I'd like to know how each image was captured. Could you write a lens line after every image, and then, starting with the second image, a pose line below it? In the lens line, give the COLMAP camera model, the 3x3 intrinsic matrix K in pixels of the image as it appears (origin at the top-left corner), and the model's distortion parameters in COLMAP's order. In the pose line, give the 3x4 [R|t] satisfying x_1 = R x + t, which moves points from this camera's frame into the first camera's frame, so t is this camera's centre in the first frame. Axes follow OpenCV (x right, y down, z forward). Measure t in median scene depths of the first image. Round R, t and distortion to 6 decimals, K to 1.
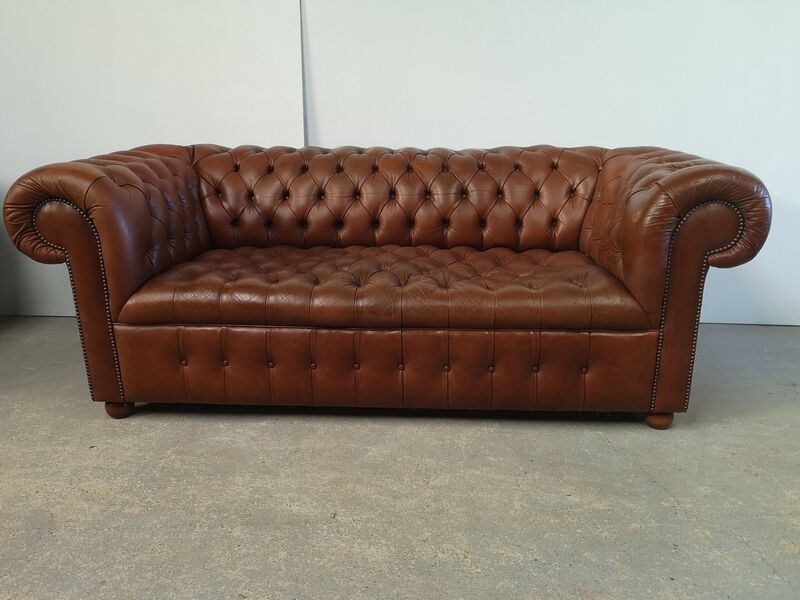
lens RADIAL K [[634.9, 0, 397.7], [0, 634.9, 310.8], [0, 0, 1]] dist [0.042939, -0.063065]
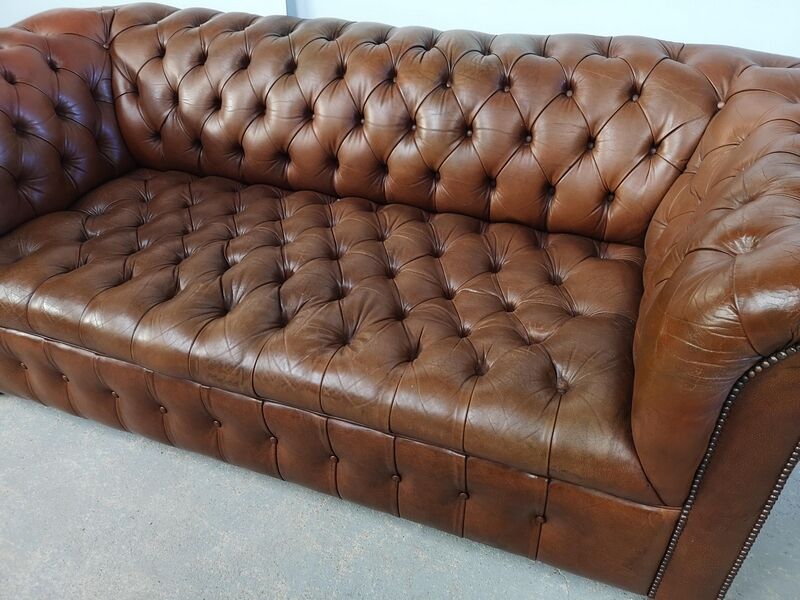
lens RADIAL K [[605.8, 0, 403.1], [0, 605.8, 304.7], [0, 0, 1]] dist [0.056187, -0.046554]
pose [[0.954039, 0.169831, -0.246917, 0.244799], [-0.077587, 0.935806, 0.343872, -0.250271], [0.289466, -0.308910, 0.905971, 0.445497]]
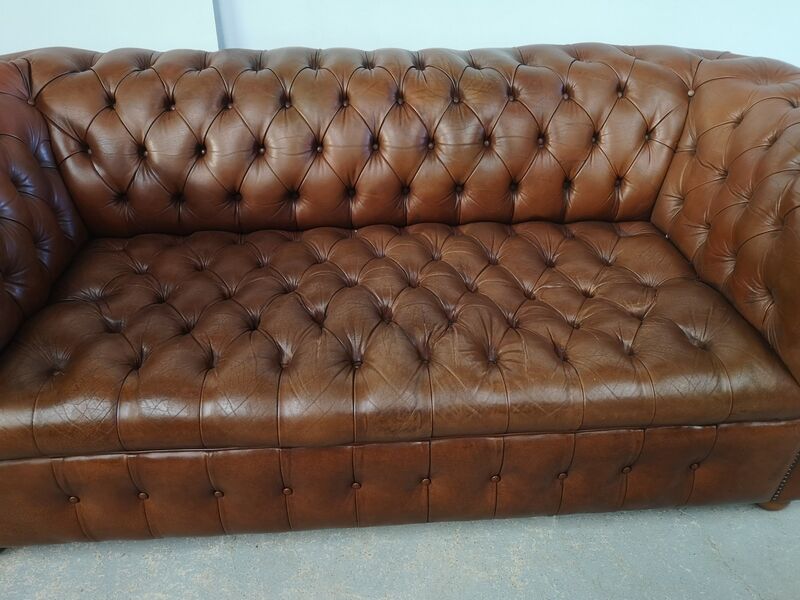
lens RADIAL K [[634.9, 0, 400.1], [0, 634.9, 301.4], [0, 0, 1]] dist [0.042939, -0.063065]
pose [[0.991545, -0.063701, 0.113048, -0.073284], [0.026700, 0.952724, 0.302661, -0.253598], [-0.126983, -0.297083, 0.946370, 0.396859]]
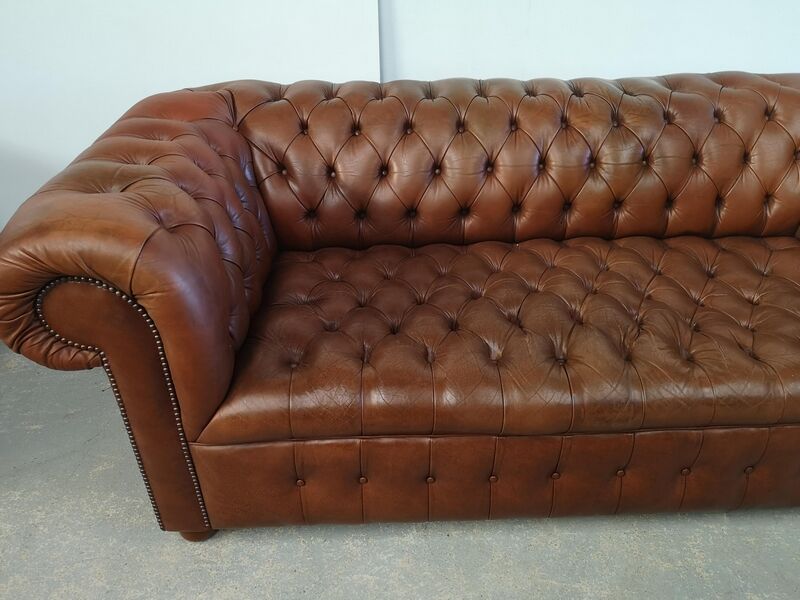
lens RADIAL K [[634.9, 0, 402.8], [0, 634.9, 300.2], [0, 0, 1]] dist [0.042939, -0.063065]
pose [[0.995553, -0.053741, 0.077370, -0.245203], [0.032580, 0.967051, 0.252491, -0.247670], [-0.088390, -0.248848, 0.964501, 0.355384]]
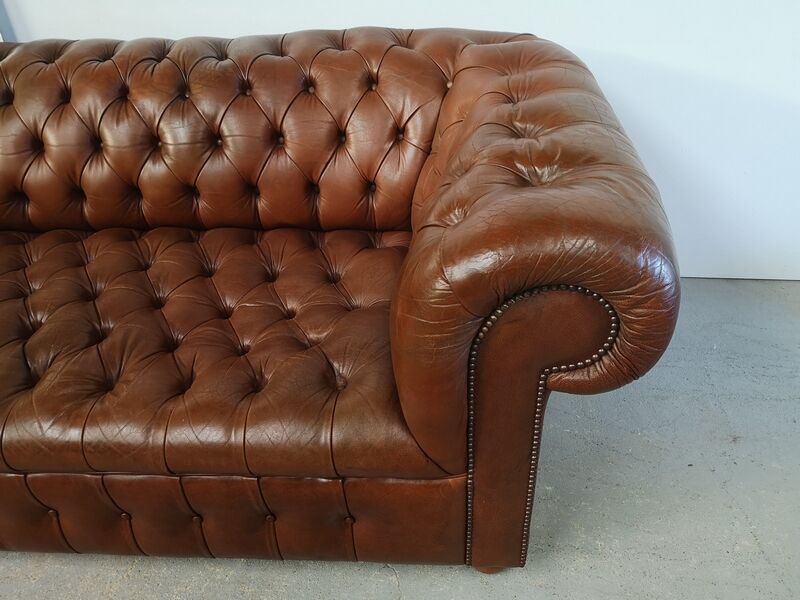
lens RADIAL K [[634.9, 0, 397.0], [0, 634.9, 307.0], [0, 0, 1]] dist [0.042939, -0.063065]
pose [[0.999062, -0.026640, -0.034128, 0.319951], [0.036453, 0.942900, 0.331076, -0.254051], [0.023360, -0.332010, 0.942987, 0.449456]]
